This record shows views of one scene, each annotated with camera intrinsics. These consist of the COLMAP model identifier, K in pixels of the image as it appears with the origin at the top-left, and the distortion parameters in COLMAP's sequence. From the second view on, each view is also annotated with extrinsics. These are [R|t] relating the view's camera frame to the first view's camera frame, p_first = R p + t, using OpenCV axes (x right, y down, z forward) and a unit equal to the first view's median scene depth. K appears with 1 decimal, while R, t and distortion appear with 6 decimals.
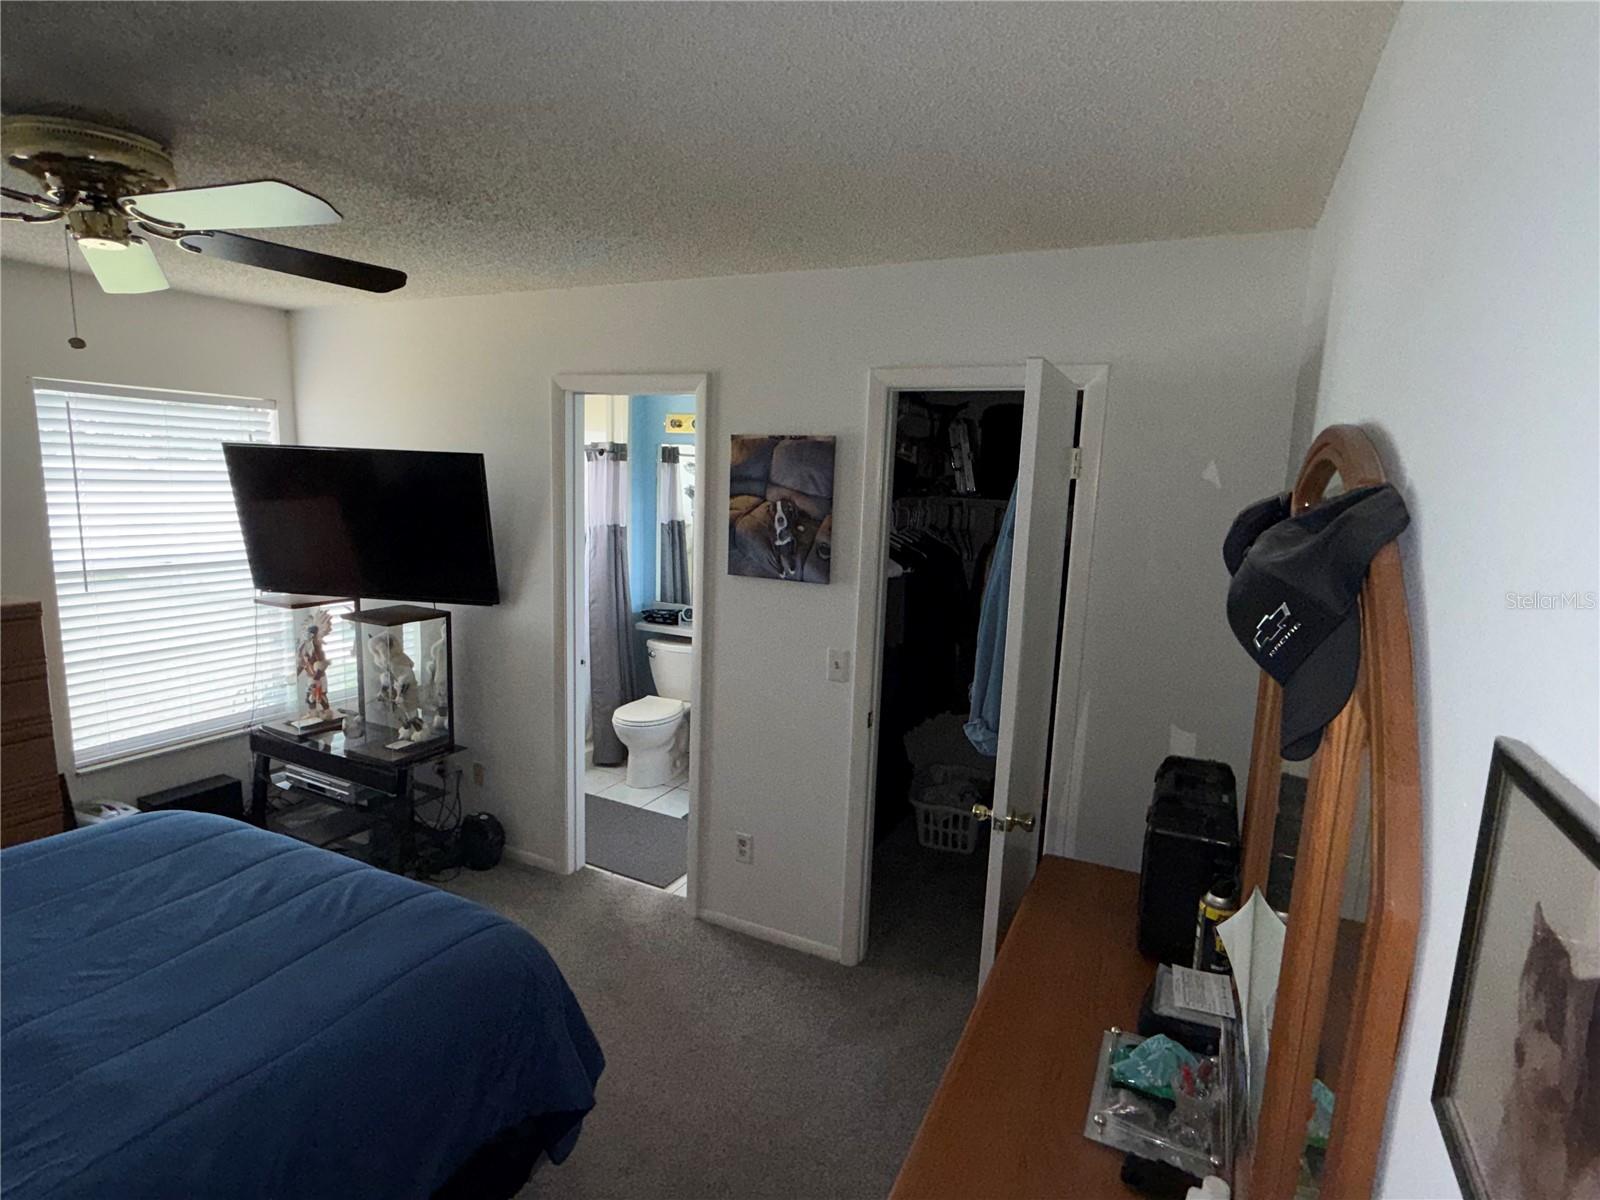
lens RADIAL K [[826.9, 0, 799.2], [0, 826.9, 600.3], [0, 0, 1]] dist [-0.005455, 0.001129]
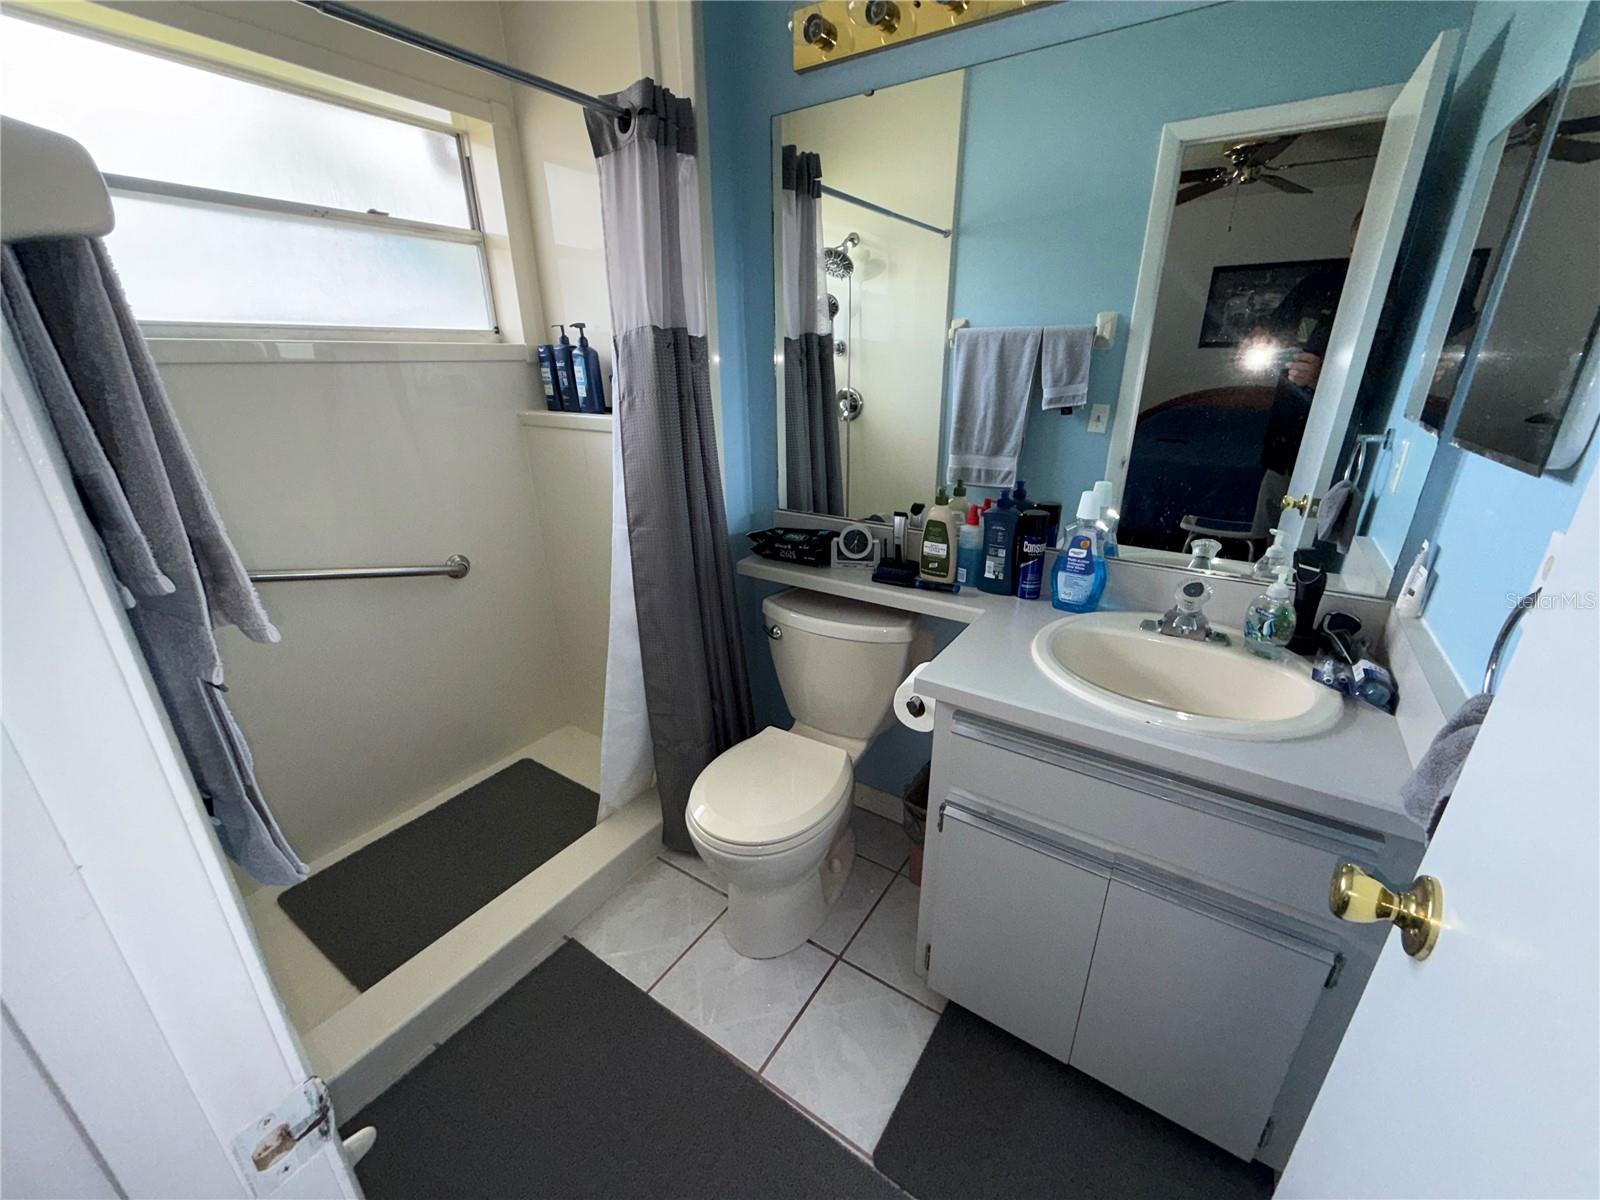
lens RADIAL K [[641.4, 0, 799.4], [0, 641.4, 600.9], [0, 0, 1]] dist [-0.000010, -0.000798]
pose [[0.990859, 0.004007, -0.134844, -0.162954], [0.023393, 0.979312, 0.200998, -0.030553], [0.132859, -0.202315, 0.970266, 0.923187]]
